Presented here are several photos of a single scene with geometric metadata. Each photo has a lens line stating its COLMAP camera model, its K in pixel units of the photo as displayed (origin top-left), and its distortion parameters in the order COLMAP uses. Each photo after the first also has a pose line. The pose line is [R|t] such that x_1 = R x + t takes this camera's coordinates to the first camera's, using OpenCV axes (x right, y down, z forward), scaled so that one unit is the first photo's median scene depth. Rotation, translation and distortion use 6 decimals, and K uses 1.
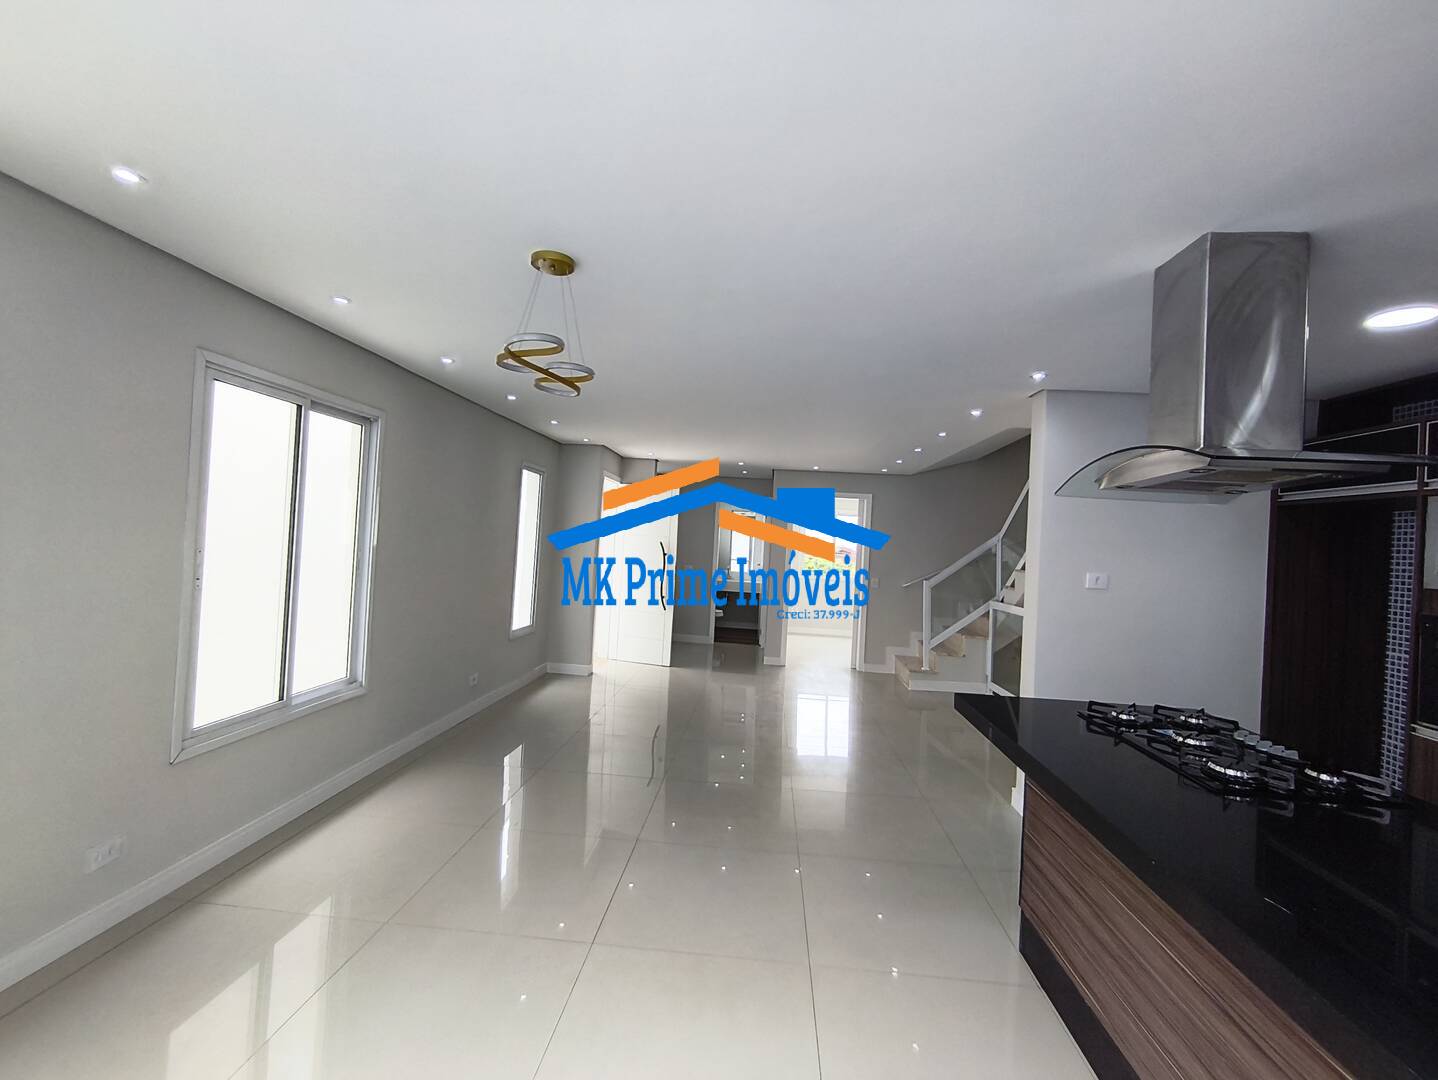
lens RADIAL K [[624.5, 0, 721.0], [0, 624.5, 532.7], [0, 0, 1]] dist [0.002136, 0.001465]
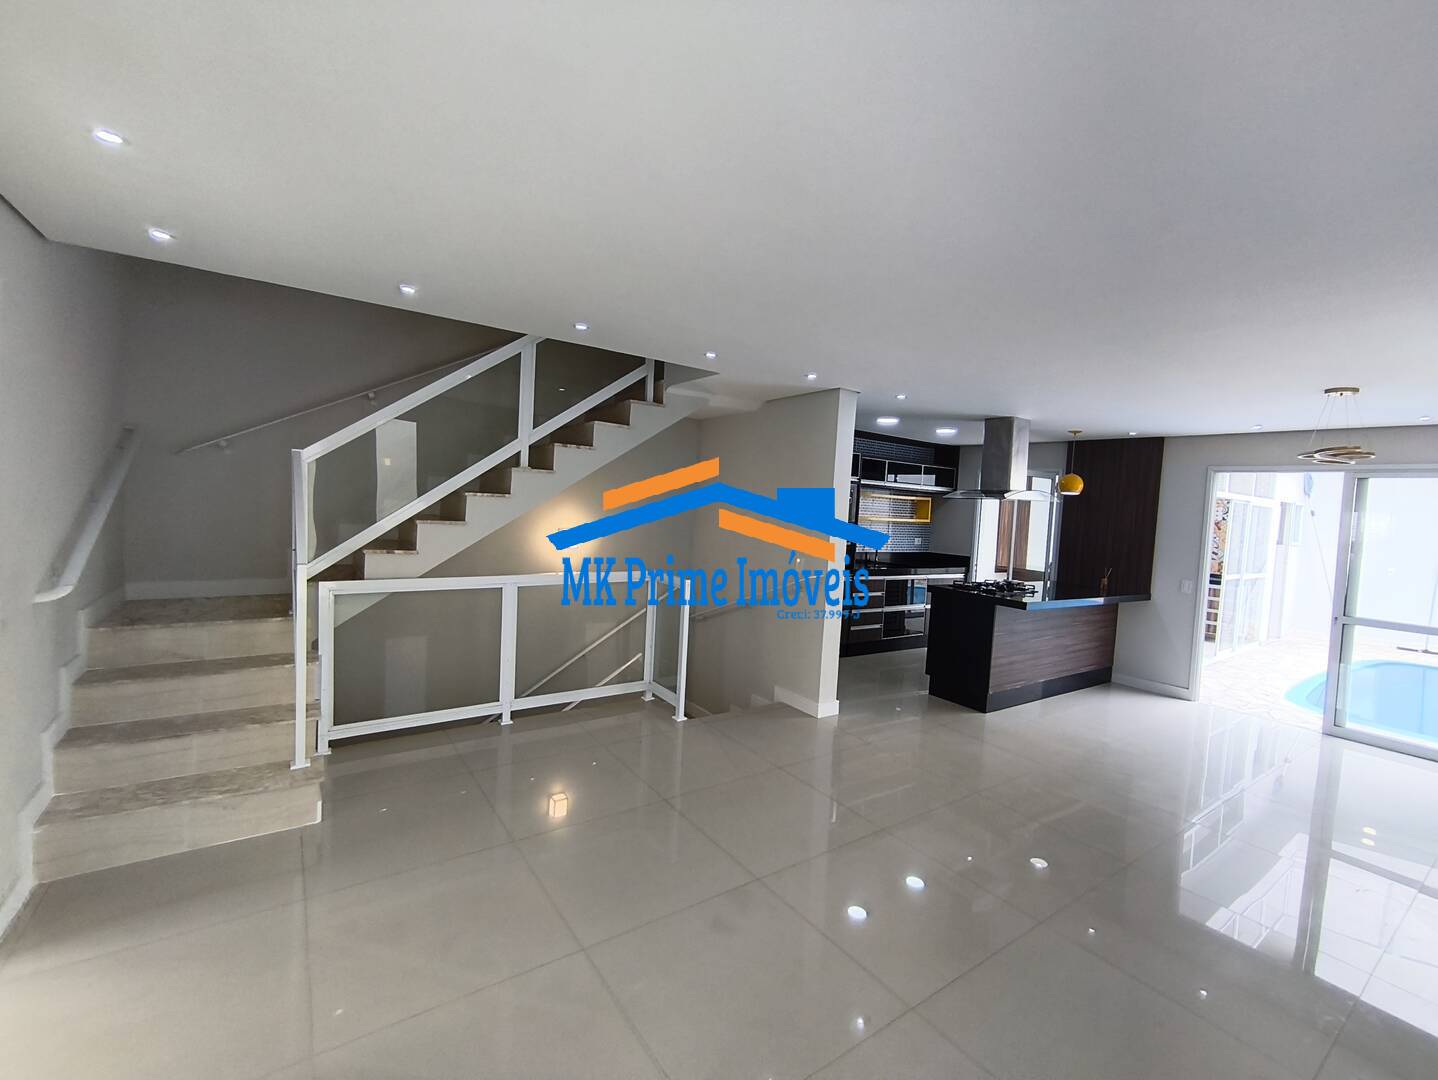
lens RADIAL K [[624.5, 0, 720.0], [0, 624.5, 528.7], [0, 0, 1]] dist [0.002136, 0.001465]
pose [[-0.628812, -0.123955, 0.767614, -0.181000], [-0.101000, 0.991869, 0.077430, -0.009527], [-0.770970, -0.028840, -0.636218, 1.096485]]
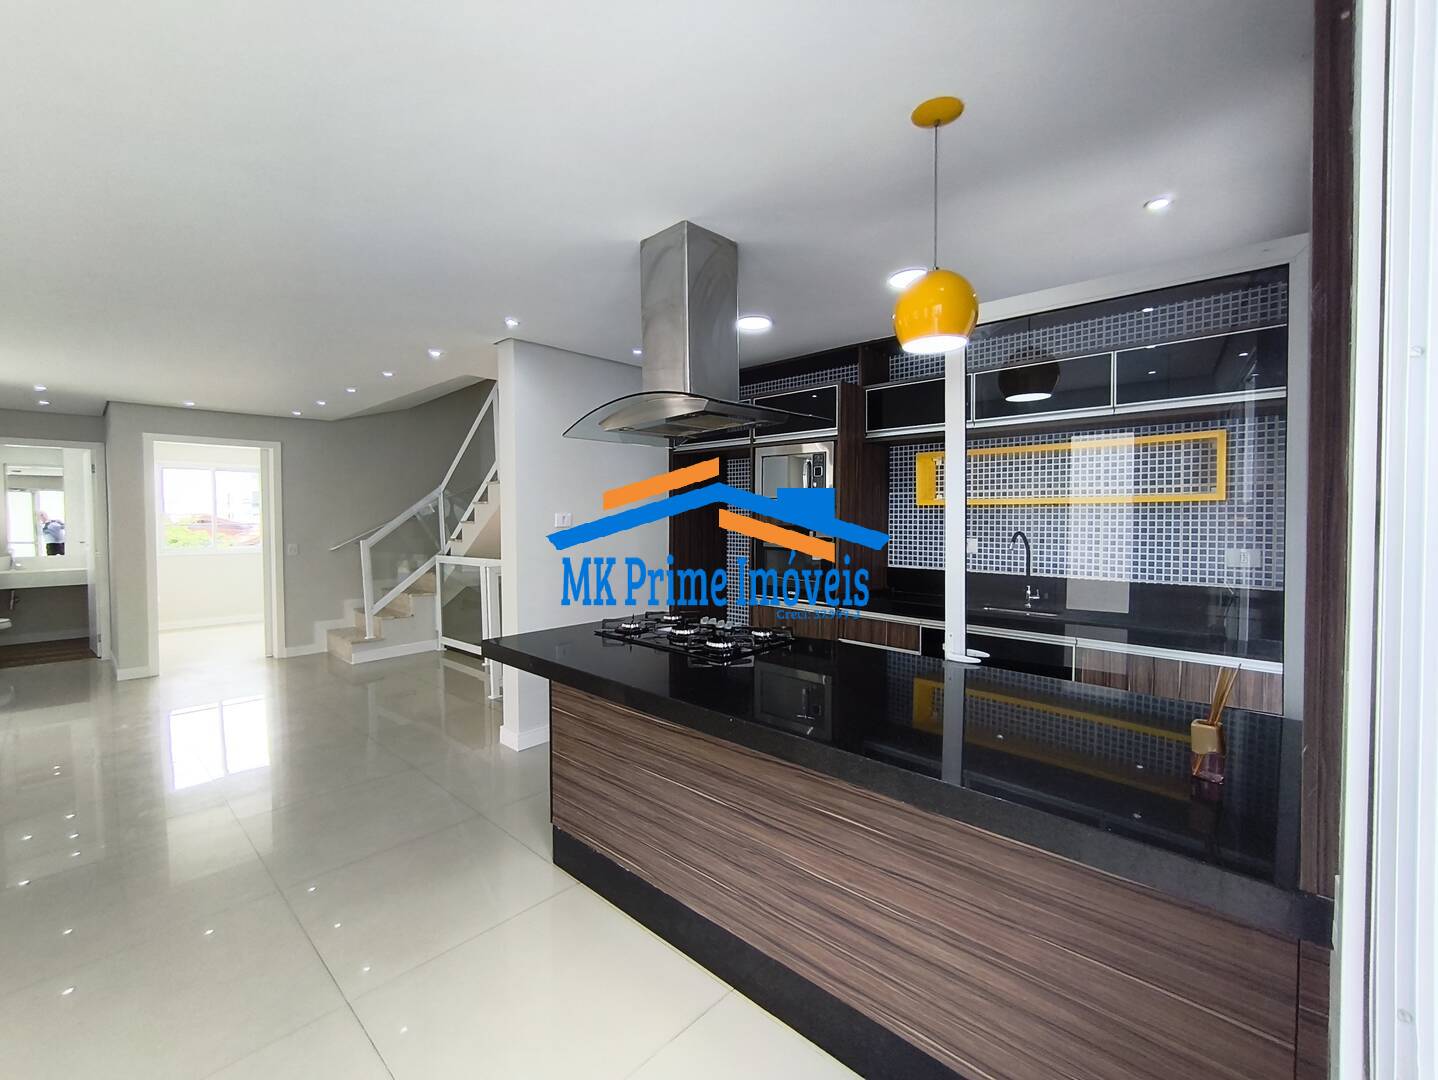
lens RADIAL K [[624.5, 0, 716.5], [0, 624.5, 531.3], [0, 0, 1]] dist [0.002136, 0.001465]
pose [[0.629923, -0.076948, 0.772837, -0.046882], [0.028137, 0.996688, 0.076302, 0.009870], [-0.776148, -0.026319, 0.630001, 0.043683]]
